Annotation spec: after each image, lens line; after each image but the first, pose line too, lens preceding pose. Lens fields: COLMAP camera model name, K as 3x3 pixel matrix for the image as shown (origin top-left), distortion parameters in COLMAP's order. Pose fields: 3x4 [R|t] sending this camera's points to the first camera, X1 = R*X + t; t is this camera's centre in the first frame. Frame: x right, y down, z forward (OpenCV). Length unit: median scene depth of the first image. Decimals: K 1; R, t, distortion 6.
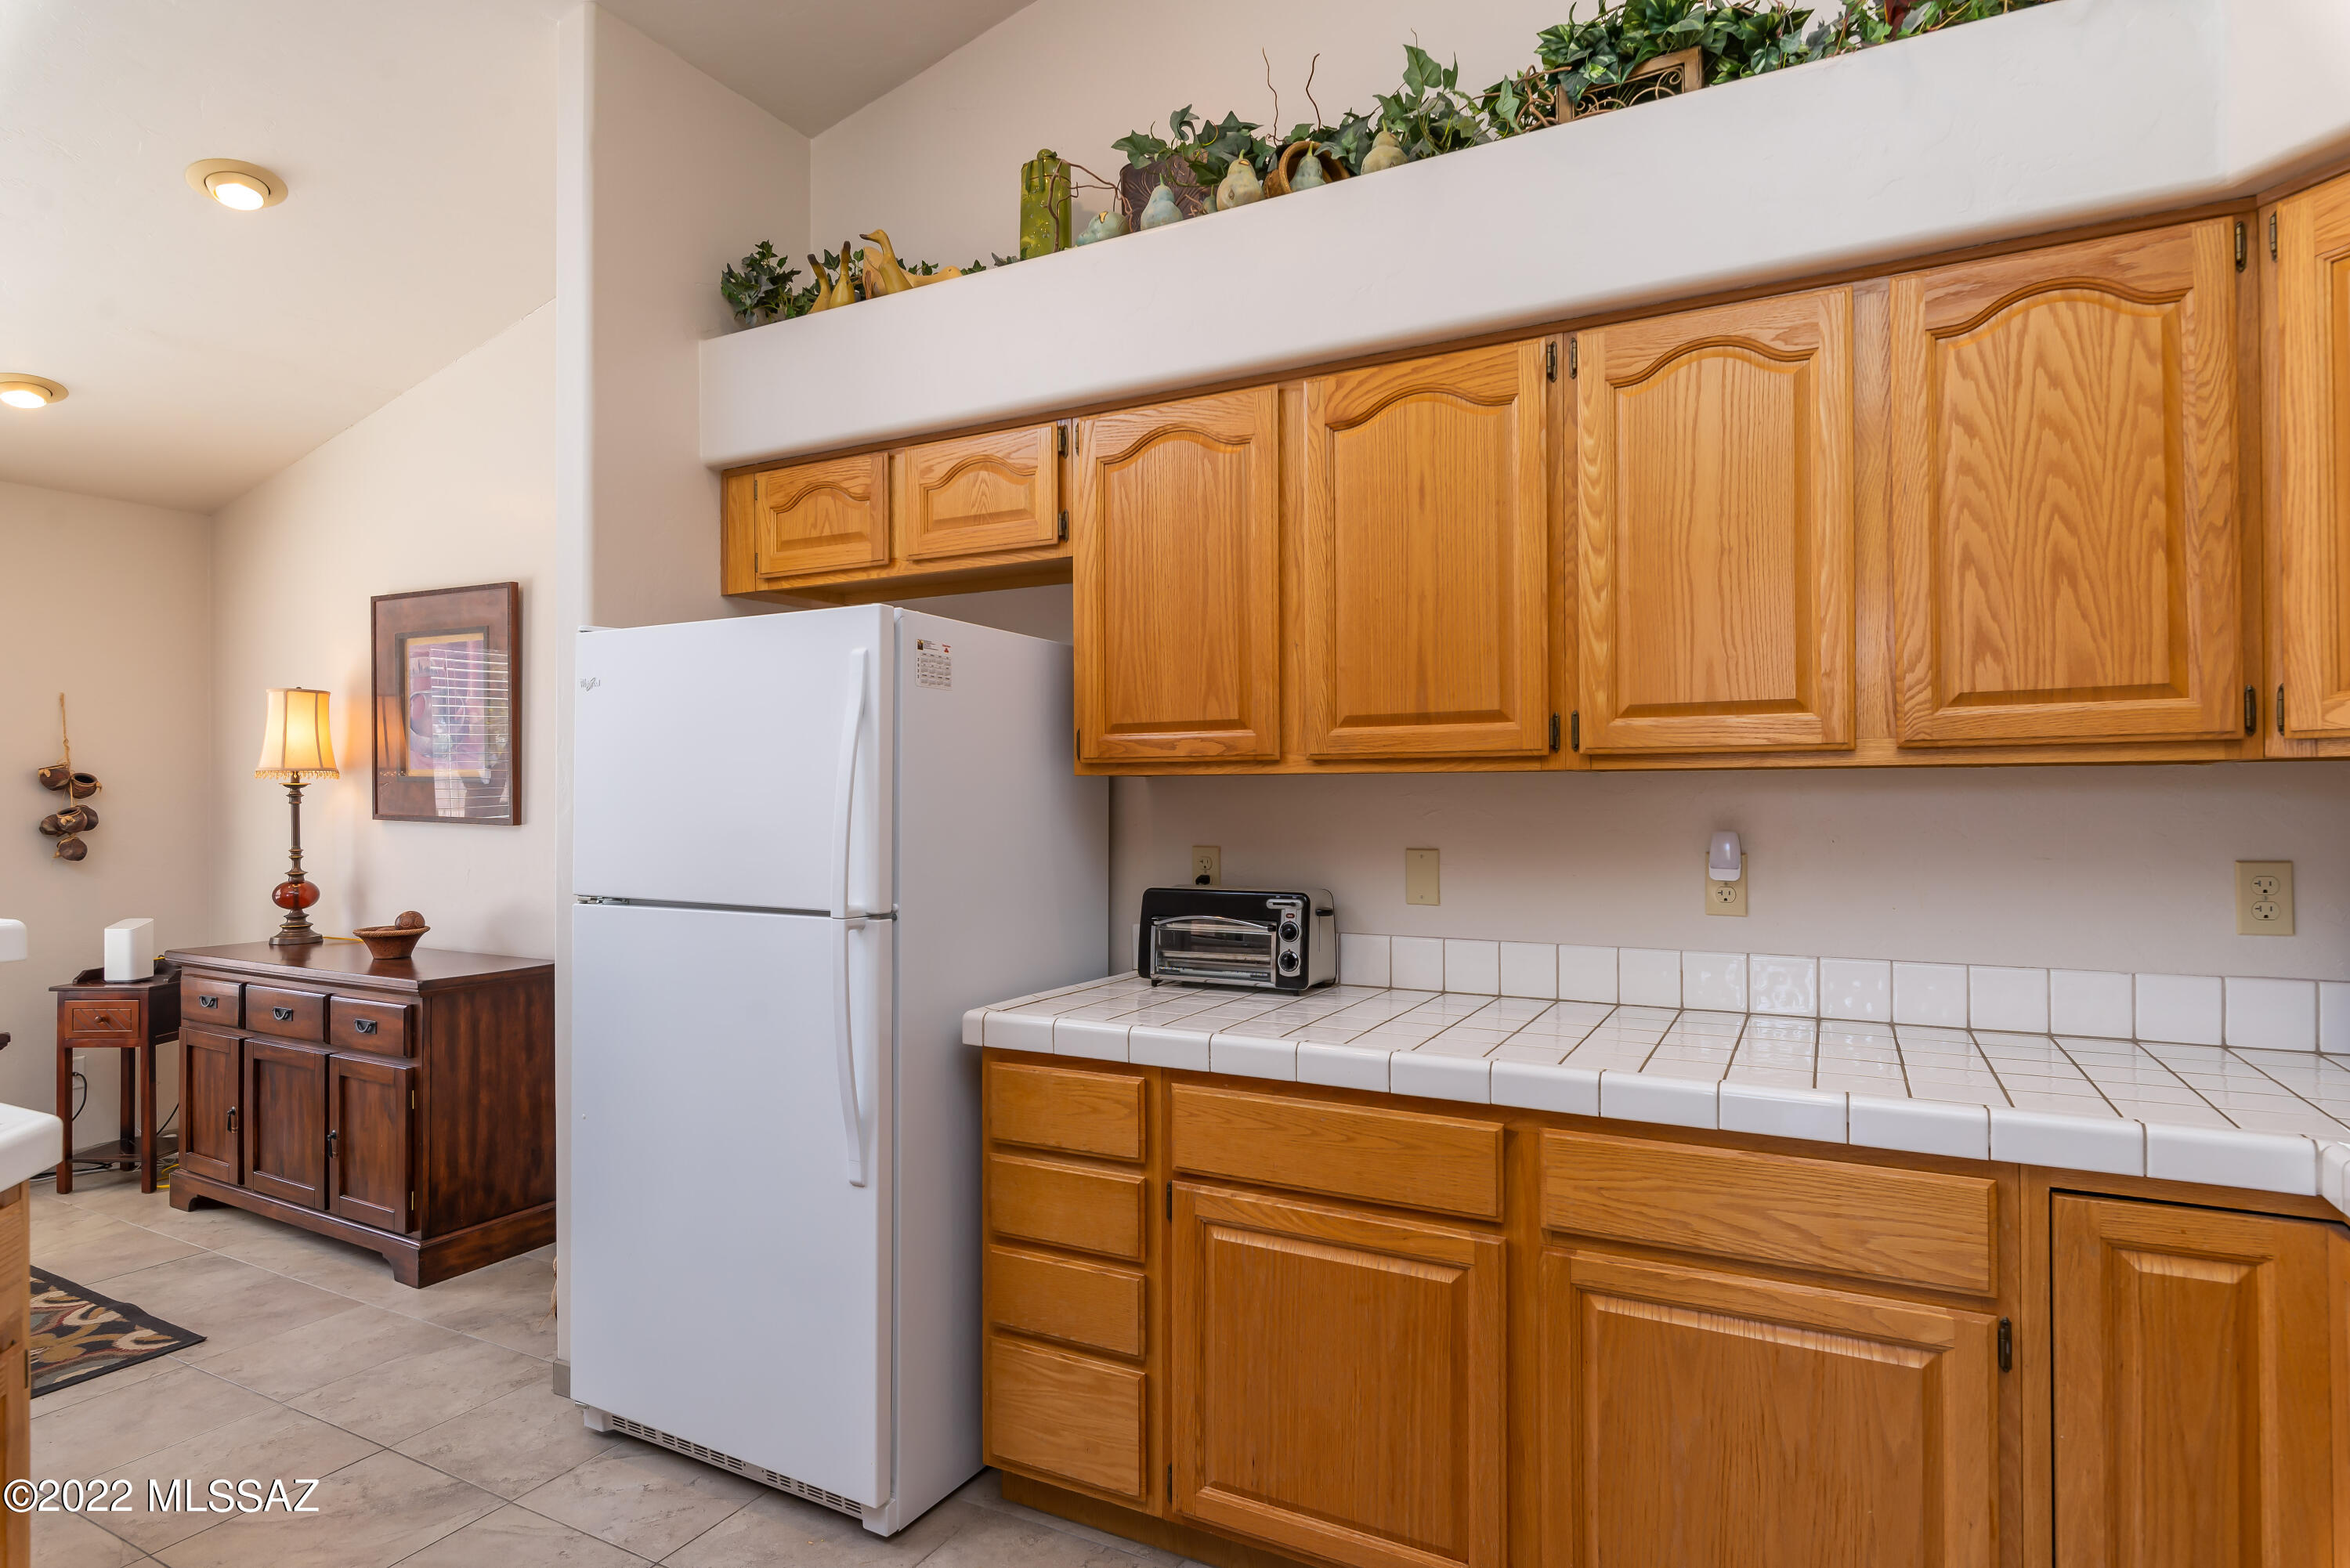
lens RADIAL K [[1221.6, 0, 1172.1], [0, 1221.6, 799.4], [0, 0, 1]] dist [-0.004934, -0.000095]
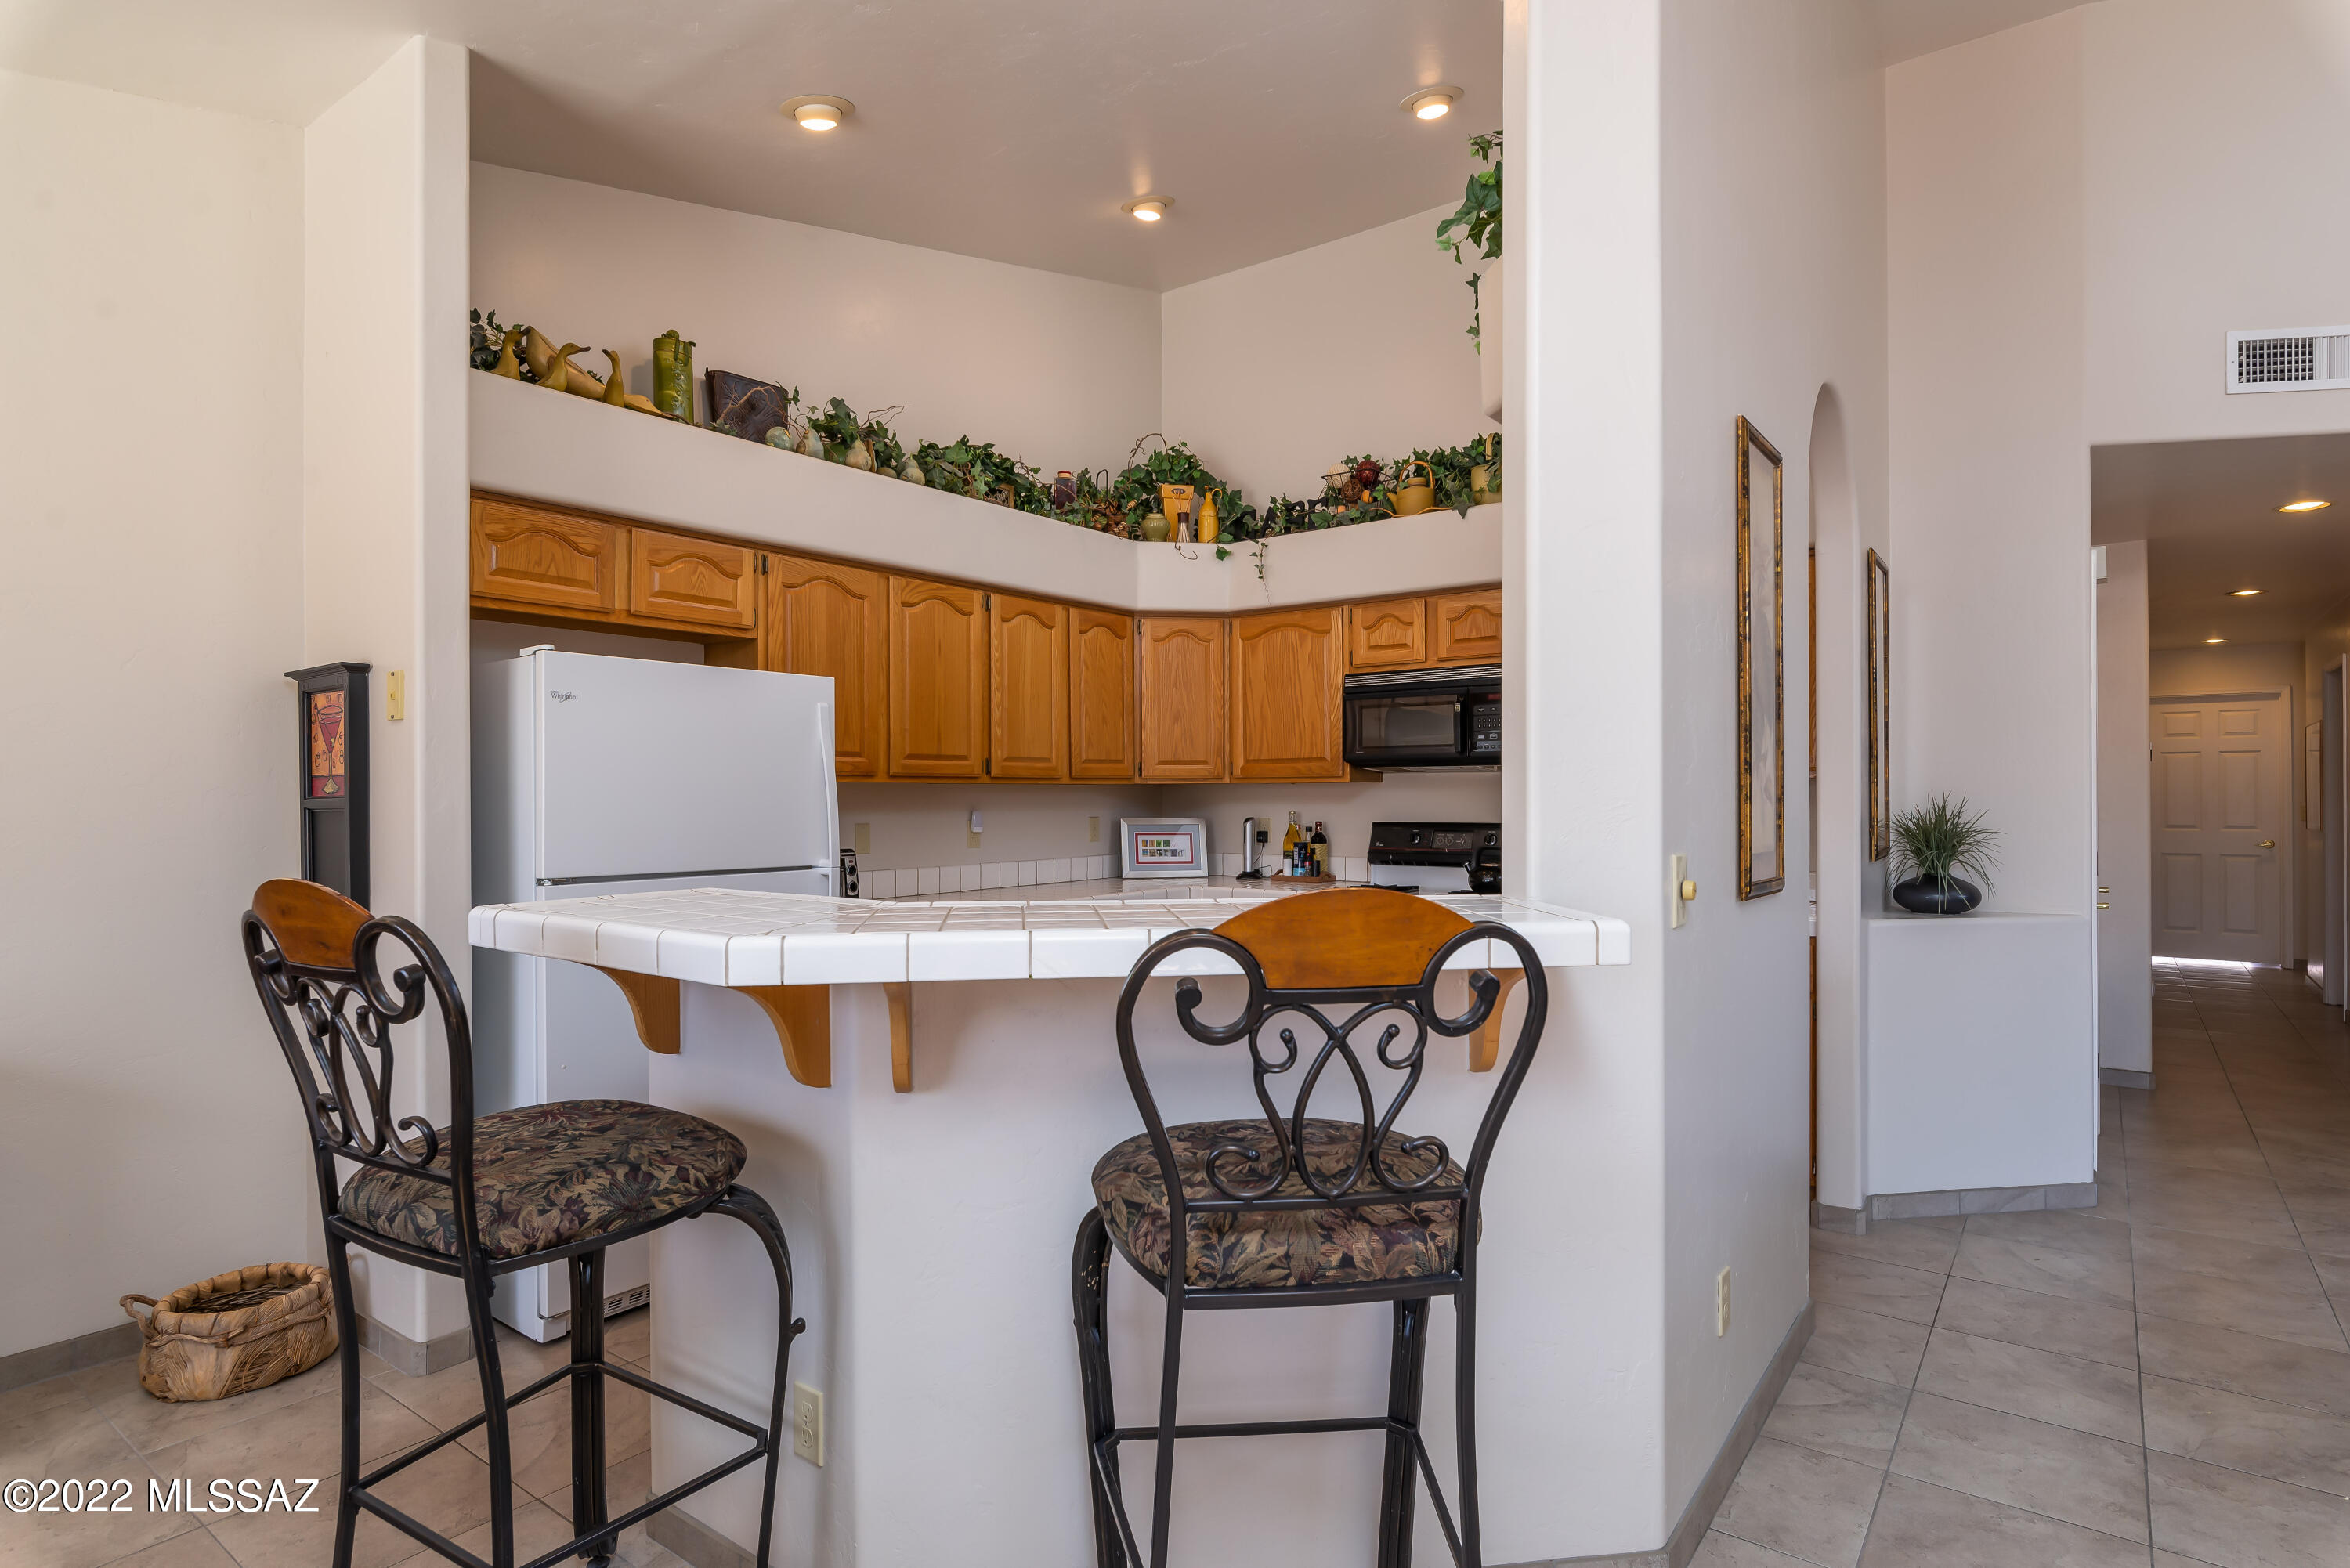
lens RADIAL K [[1221.6, 0, 1172.5], [0, 1221.6, 794.2], [0, 0, 1]] dist [-0.004934, -0.000095]
pose [[0.168424, 0.003625, 0.985708, -1.266569], [0.002189, 0.999989, -0.004051, 0.003779], [-0.985712, 0.002840, 0.168414, 0.190424]]
